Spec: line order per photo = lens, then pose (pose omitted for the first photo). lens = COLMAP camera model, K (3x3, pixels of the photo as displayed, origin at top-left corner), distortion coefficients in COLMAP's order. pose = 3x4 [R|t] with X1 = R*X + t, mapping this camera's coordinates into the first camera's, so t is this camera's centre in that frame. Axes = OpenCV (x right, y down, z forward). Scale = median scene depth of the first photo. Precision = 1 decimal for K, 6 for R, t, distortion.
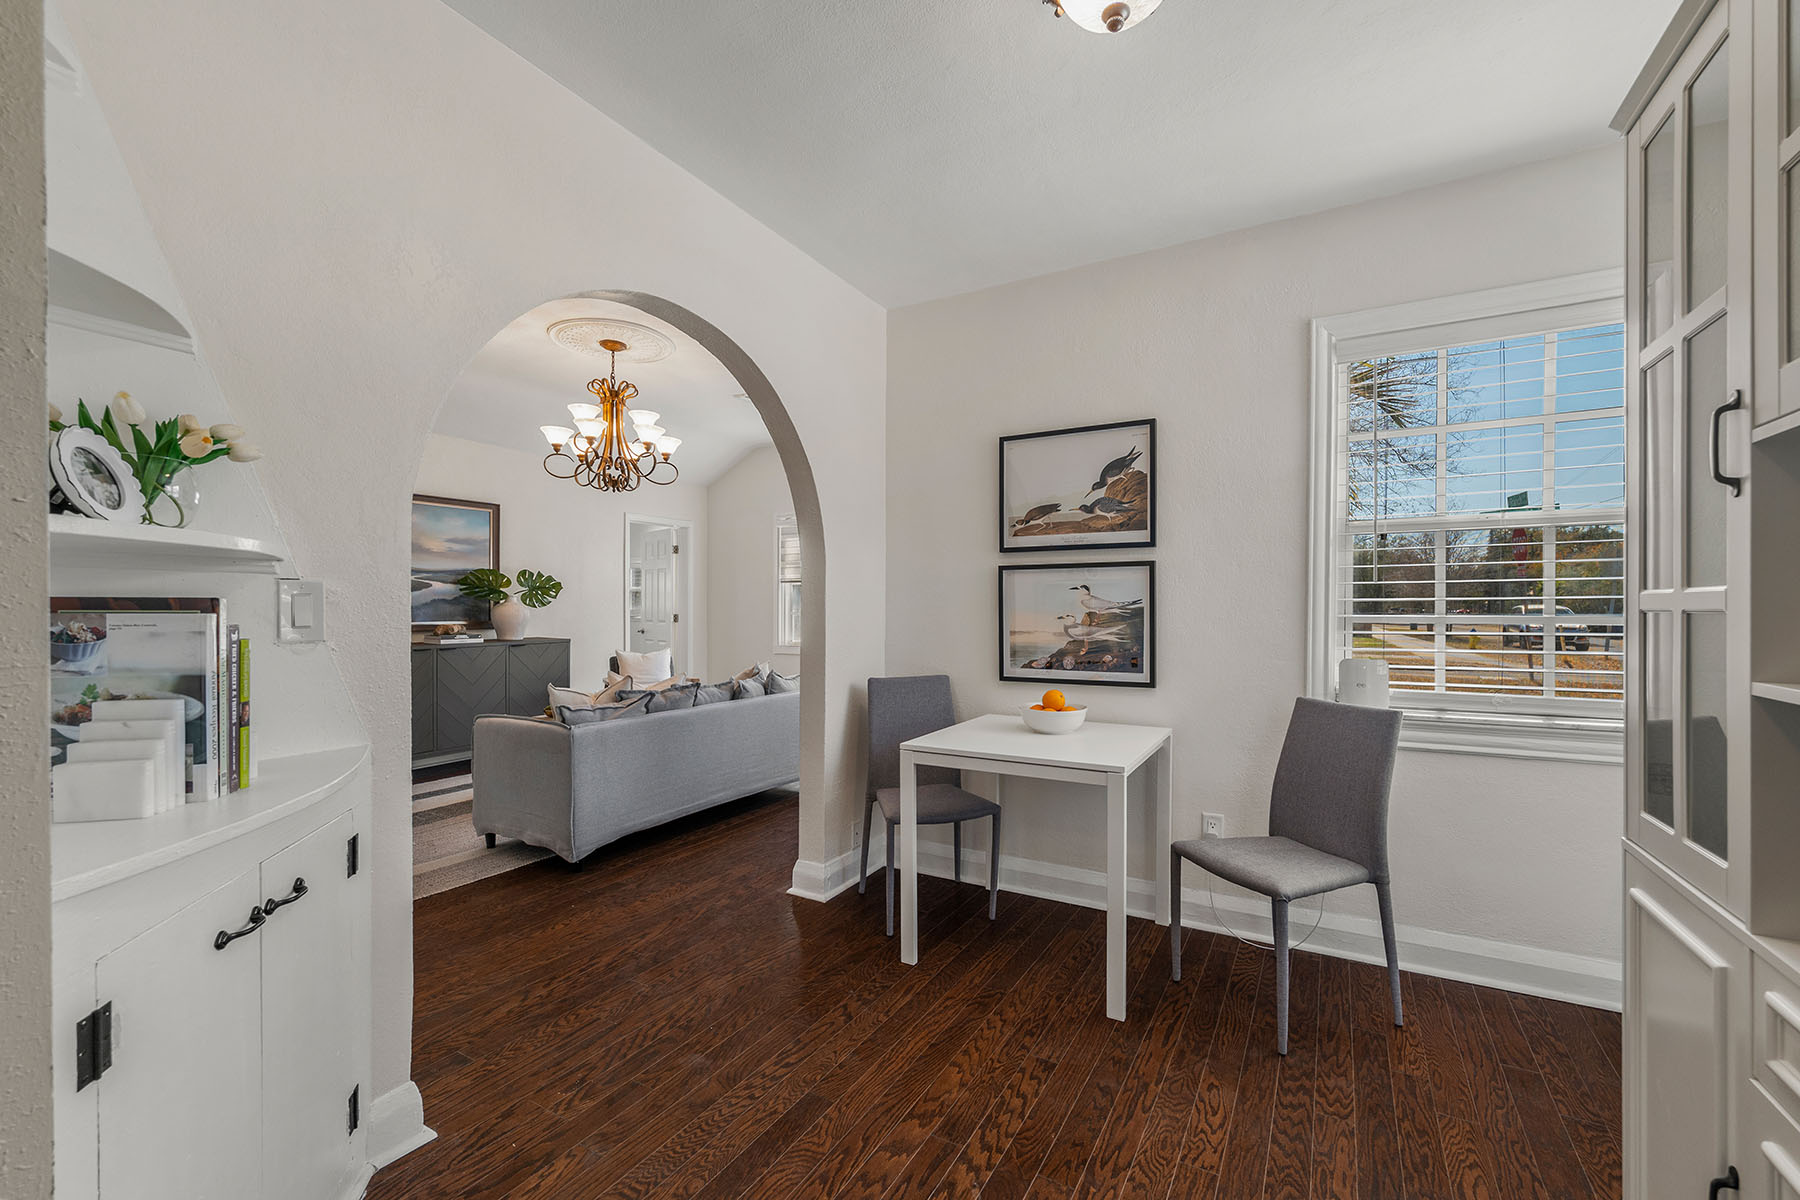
lens RADIAL K [[735.3, 0, 903.9], [0, 735.3, 607.0], [0, 0, 1]] dist [0.000277, 0.000055]
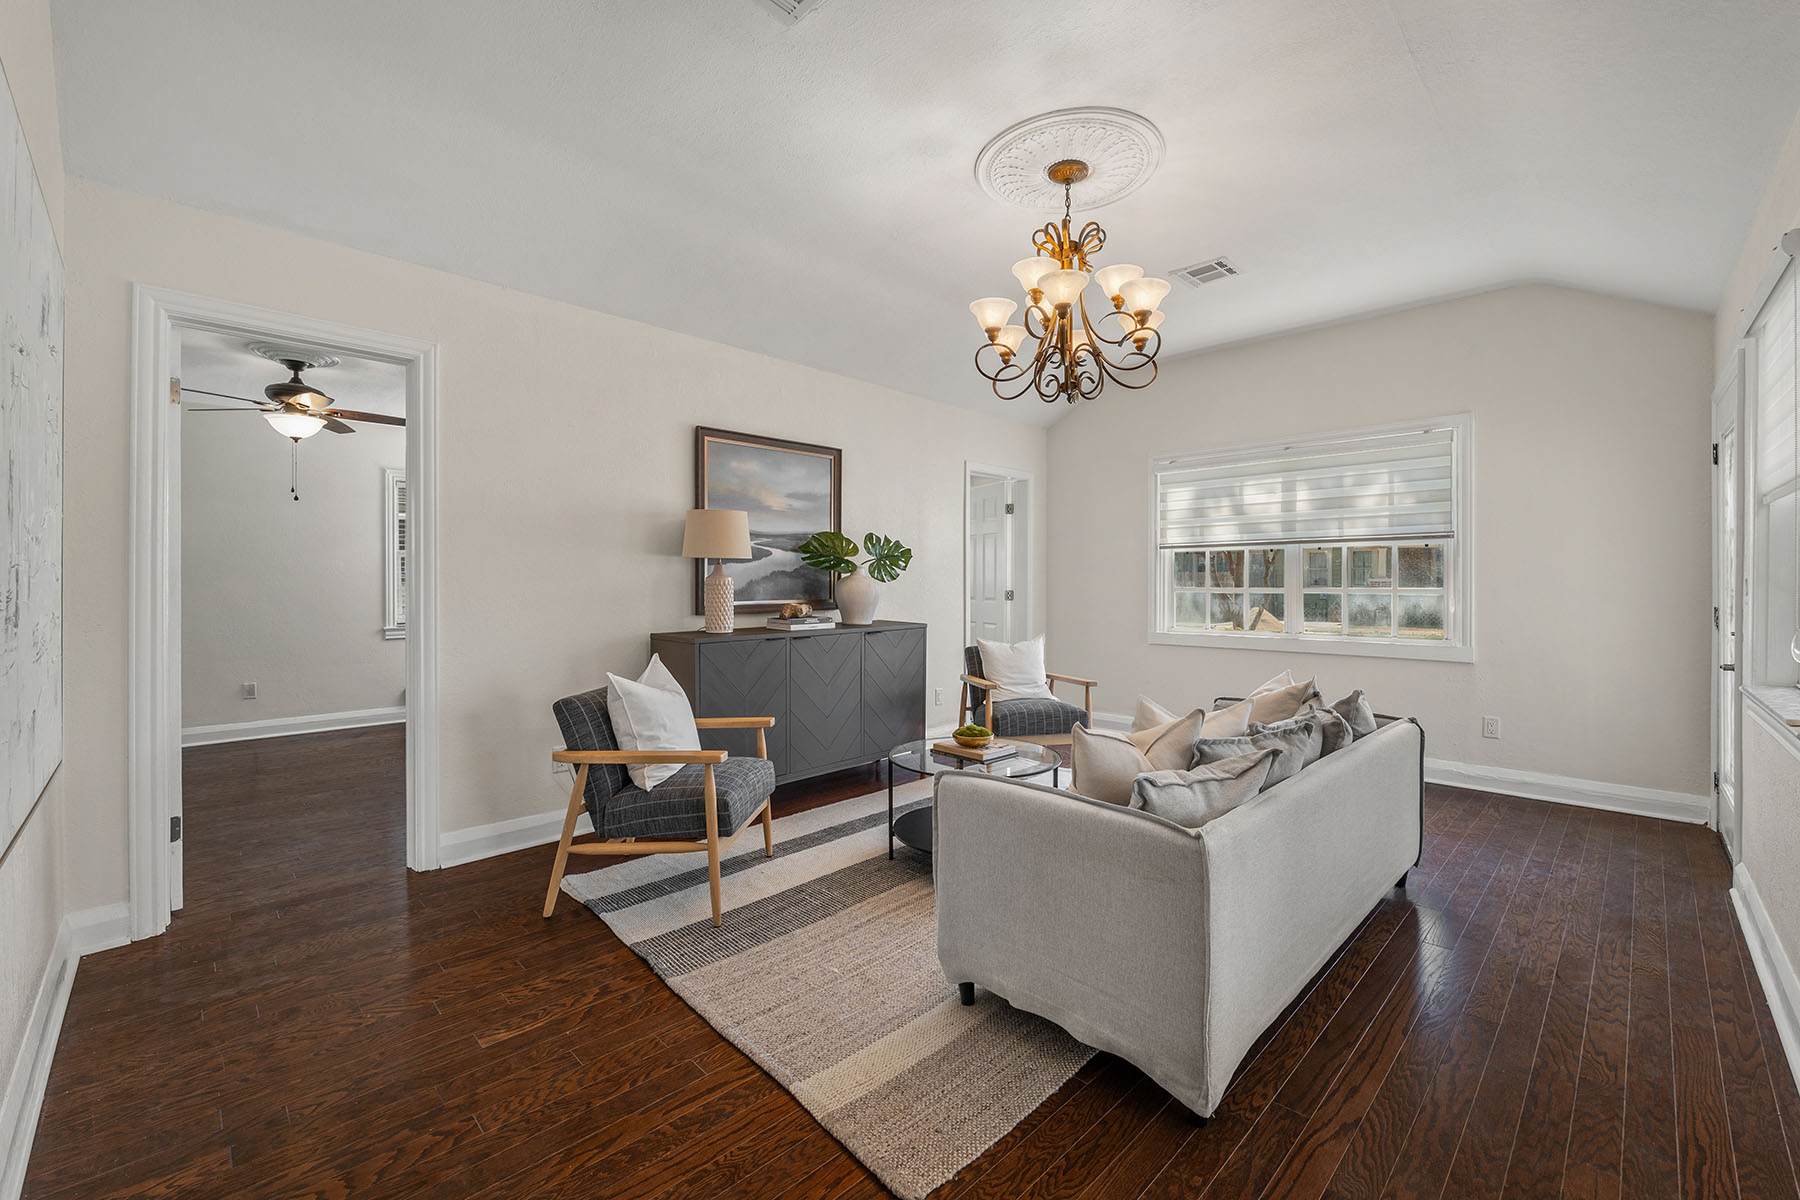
lens RADIAL K [[748.4, 0, 903.6], [0, 748.4, 582.6], [0, 0, 1]] dist [0.001331, 0.000364]
pose [[0.963377, 0.002476, -0.268140, -0.280235], [-0.001592, 0.999993, 0.003517, -0.001549], [0.268147, -0.002961, 0.963374, 0.262112]]
